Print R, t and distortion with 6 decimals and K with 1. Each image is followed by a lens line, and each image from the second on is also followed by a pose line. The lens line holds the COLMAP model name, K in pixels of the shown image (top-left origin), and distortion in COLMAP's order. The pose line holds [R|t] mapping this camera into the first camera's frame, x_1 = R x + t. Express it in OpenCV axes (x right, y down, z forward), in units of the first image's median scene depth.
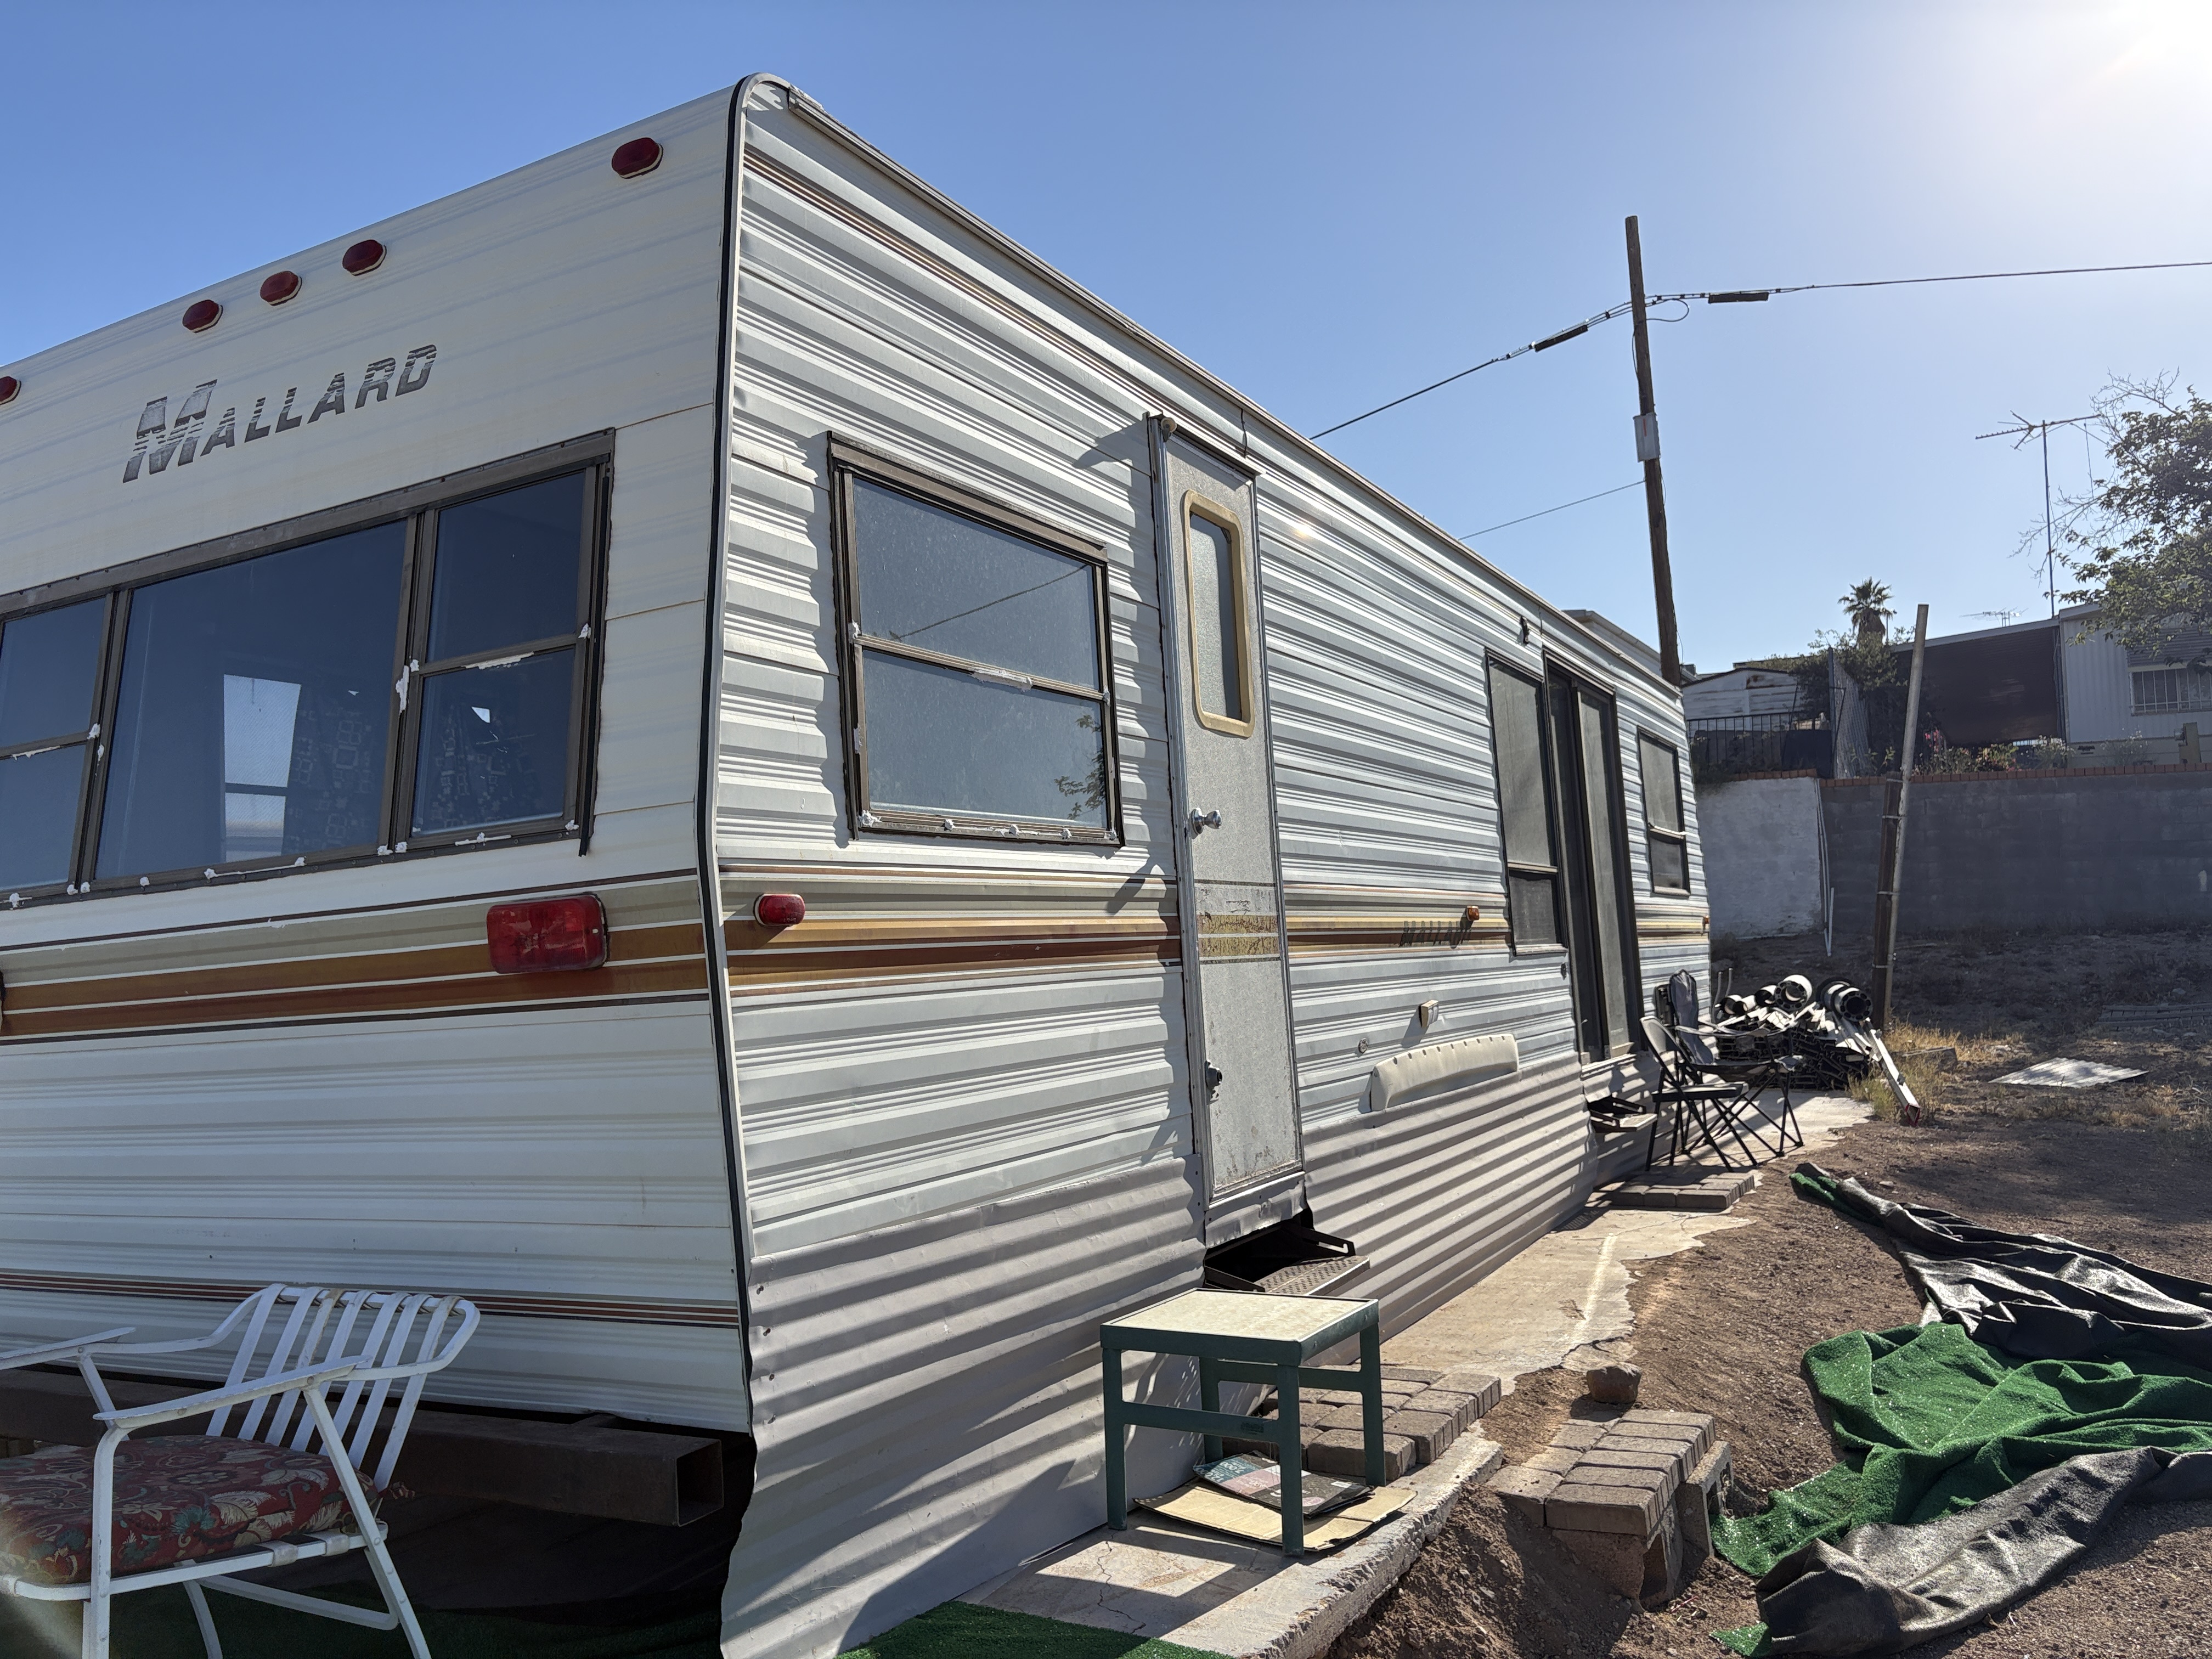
lens RADIAL K [[1685.4, 0, 1098.9], [0, 1685.4, 820.7], [0, 0, 1]] dist [0.013188, 0.000859]
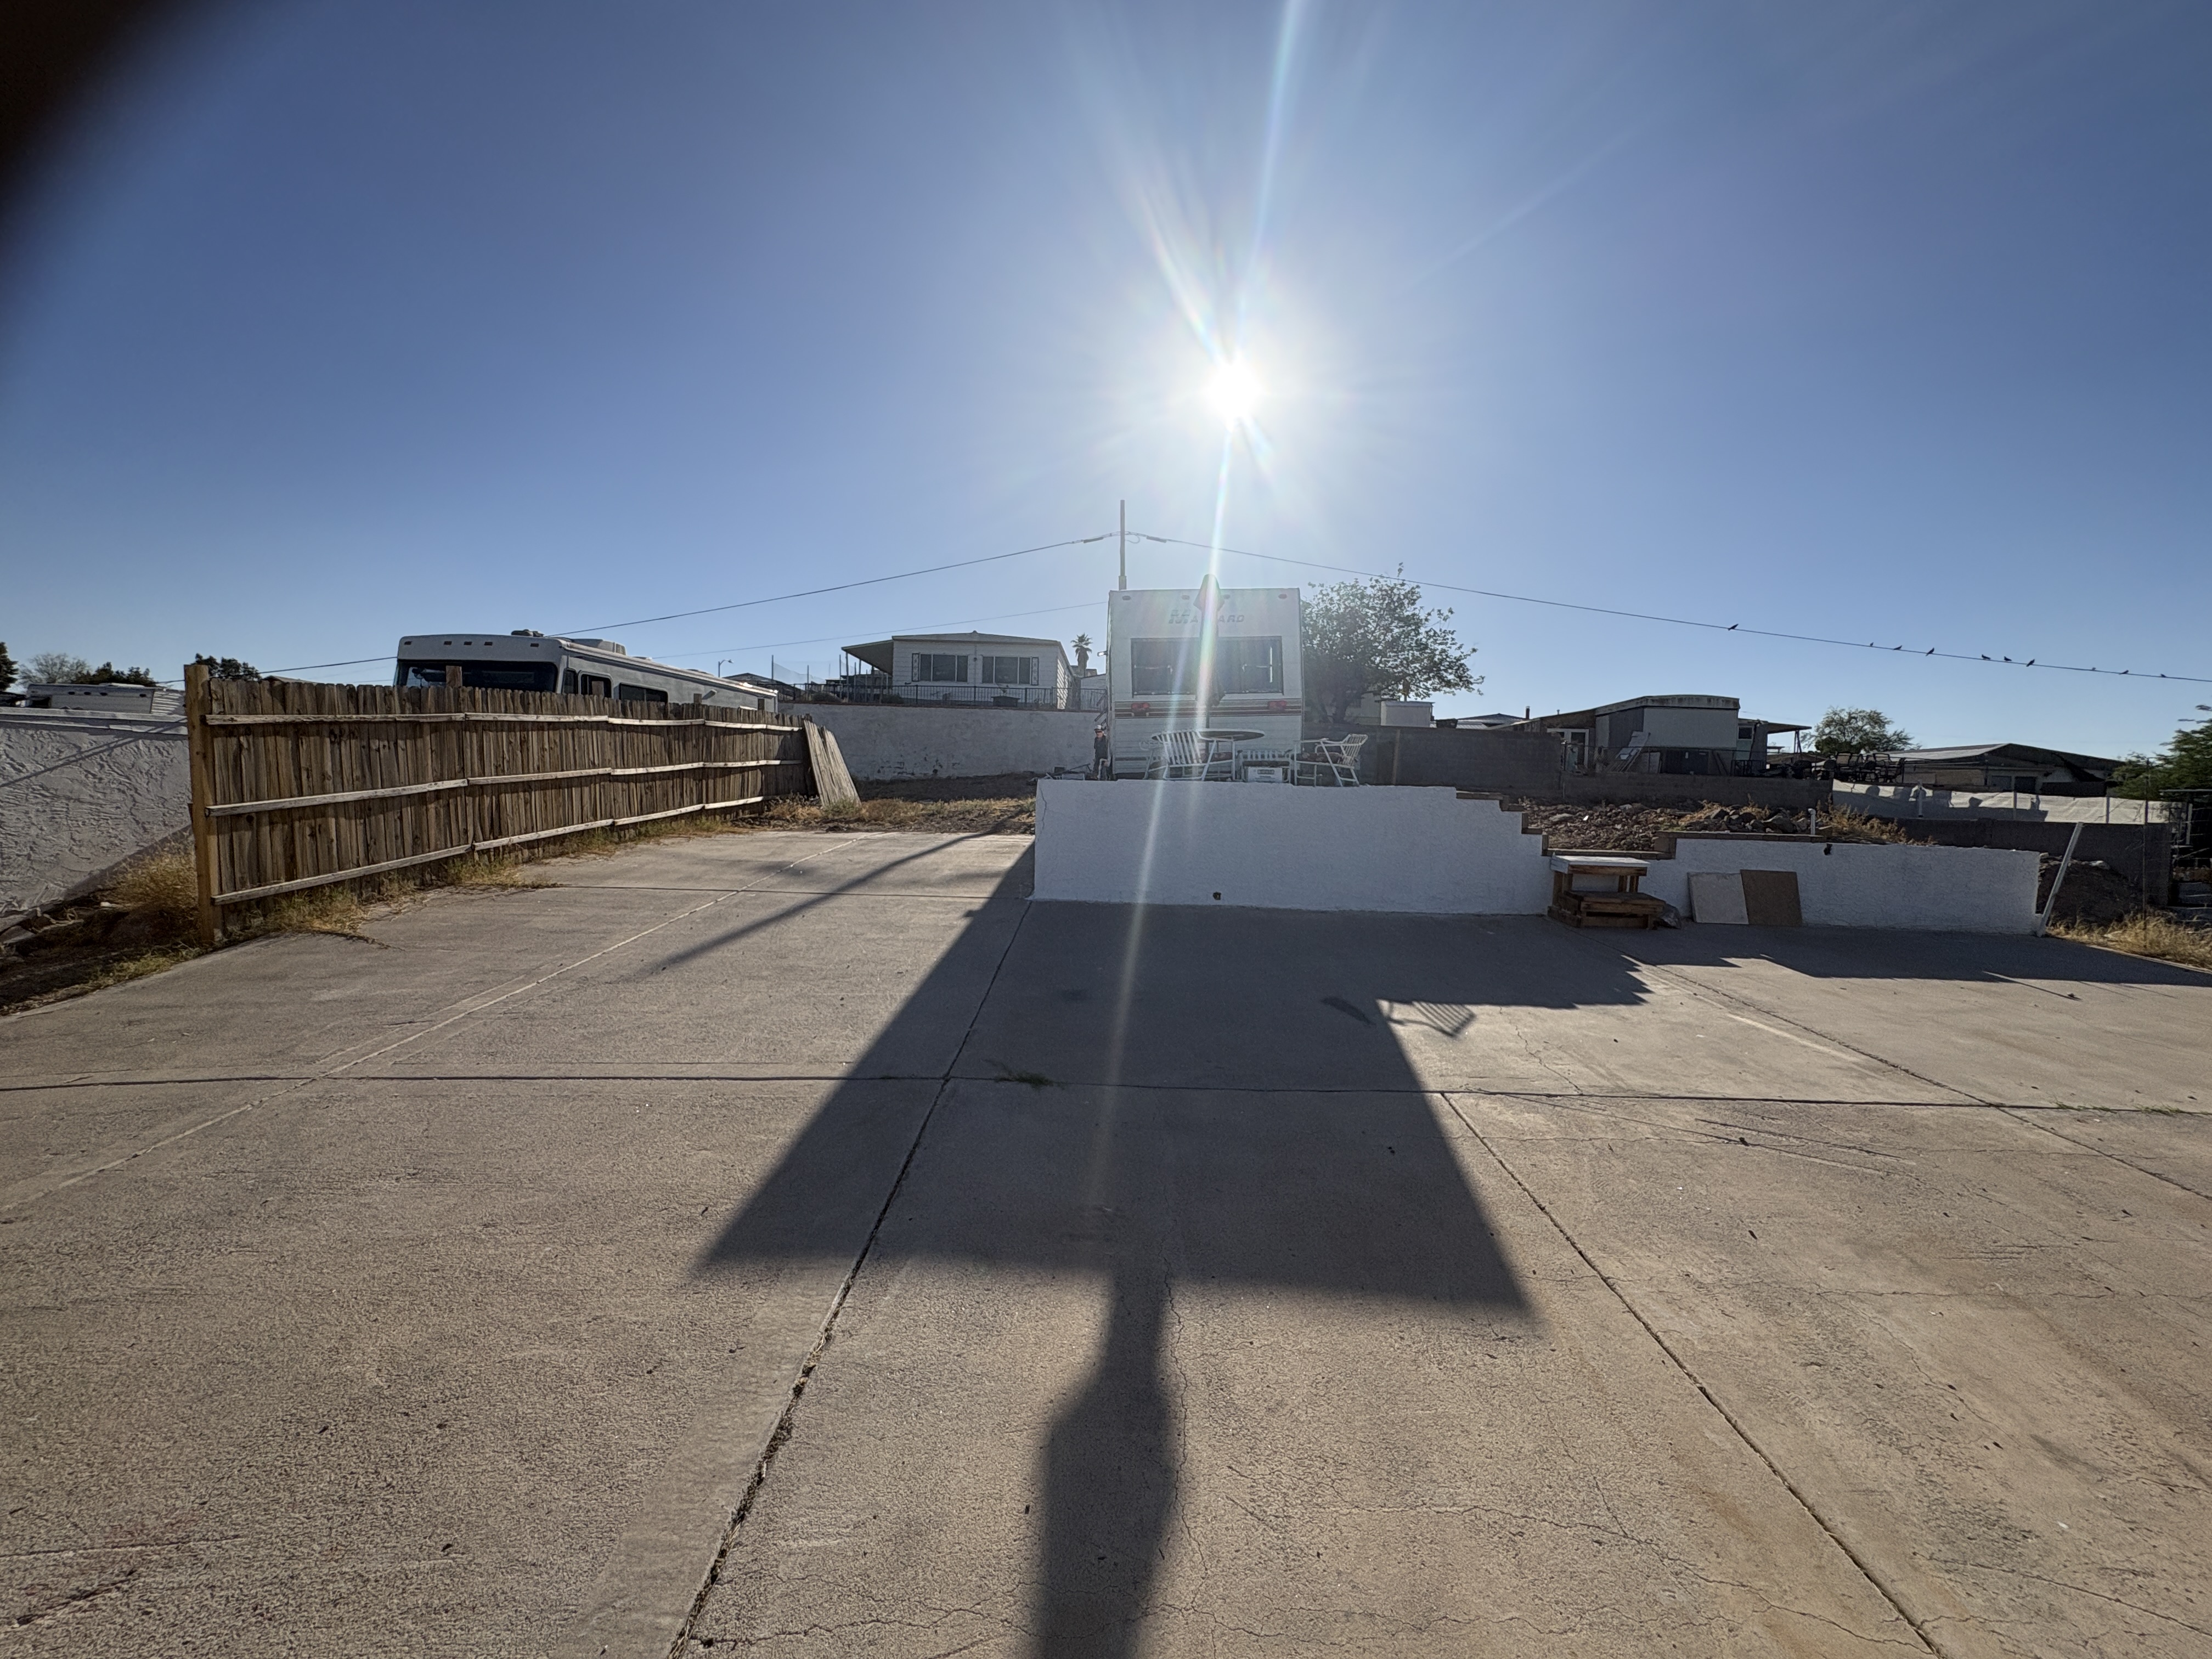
lens RADIAL K [[884.2, 0, 1106.6], [0, 884.2, 833.6], [0, 0, 1]] dist [0.001580, 0.000173]
pose [[0.874330, 0.025789, 0.484646, -2.247613], [-0.080267, 0.992519, 0.091992, 0.258890], [-0.478648, -0.119333, 0.869860, -1.653115]]
